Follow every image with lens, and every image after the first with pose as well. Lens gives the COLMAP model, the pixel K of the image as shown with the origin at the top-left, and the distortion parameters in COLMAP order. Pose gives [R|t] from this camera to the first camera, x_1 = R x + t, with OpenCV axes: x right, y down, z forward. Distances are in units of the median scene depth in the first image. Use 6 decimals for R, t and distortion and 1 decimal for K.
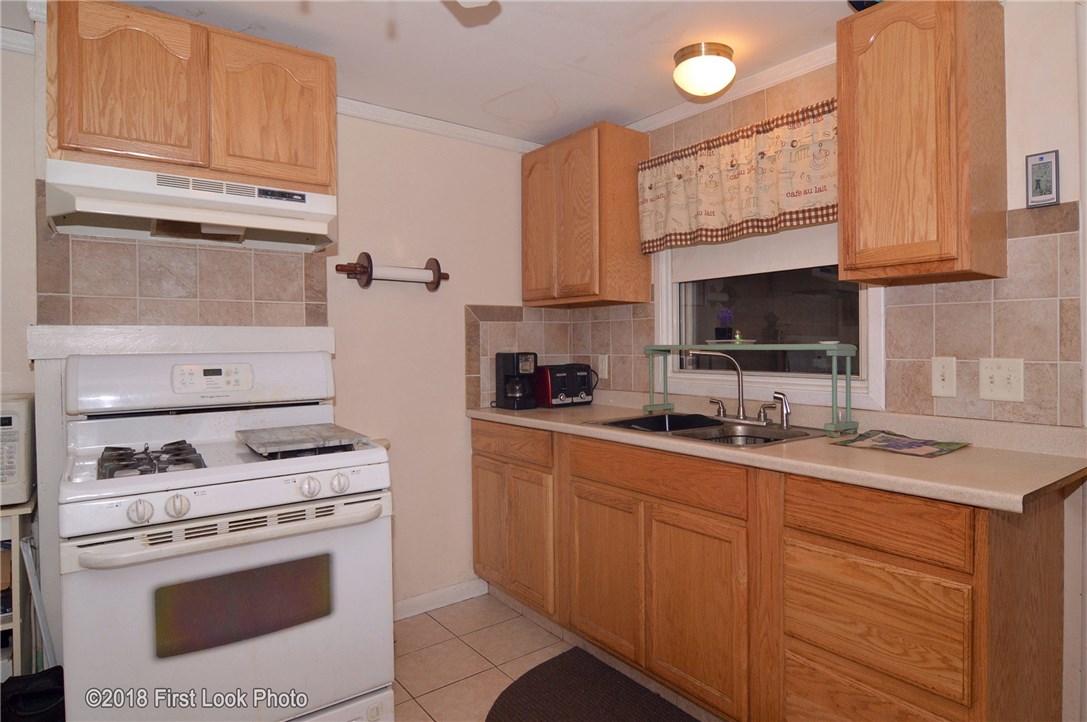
lens RADIAL K [[614.5, 0, 543.9], [0, 614.5, 343.6], [0, 0, 1]] dist [-0.010893, -0.000587]
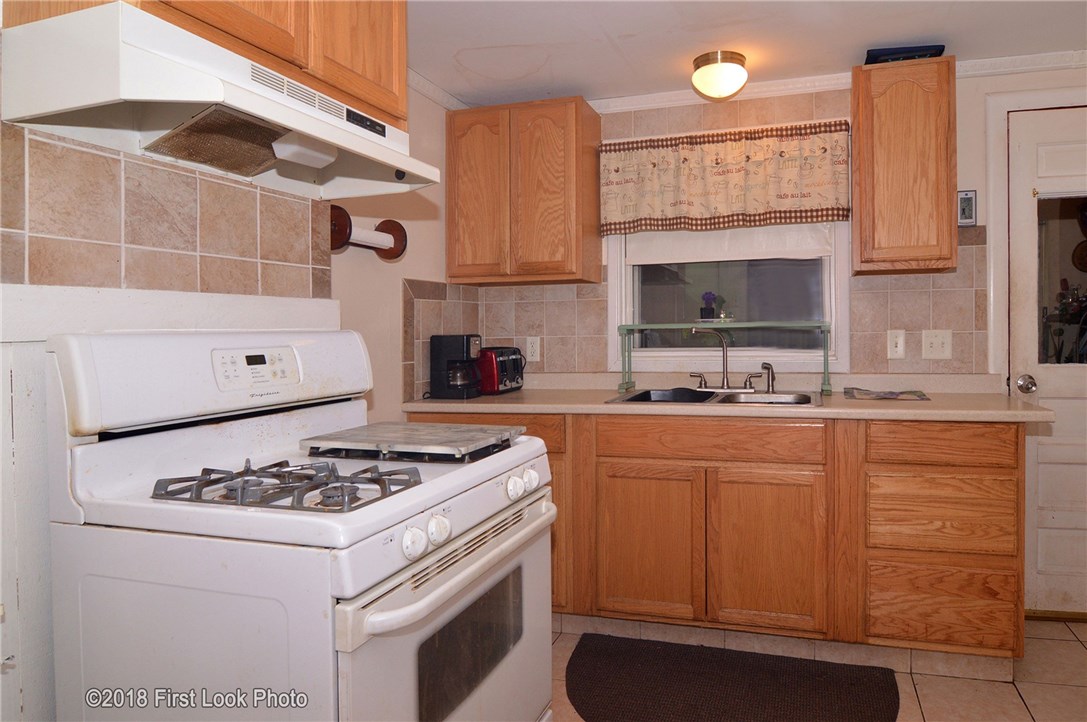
lens RADIAL K [[682.0, 0, 545.0], [0, 682.0, 339.7], [0, 0, 1]] dist [-0.006471, -0.002563]
pose [[0.813671, -0.011783, 0.581206, -0.697576], [0.008684, 0.999929, 0.008114, 0.019855], [-0.581261, -0.001555, 0.813716, 0.174964]]
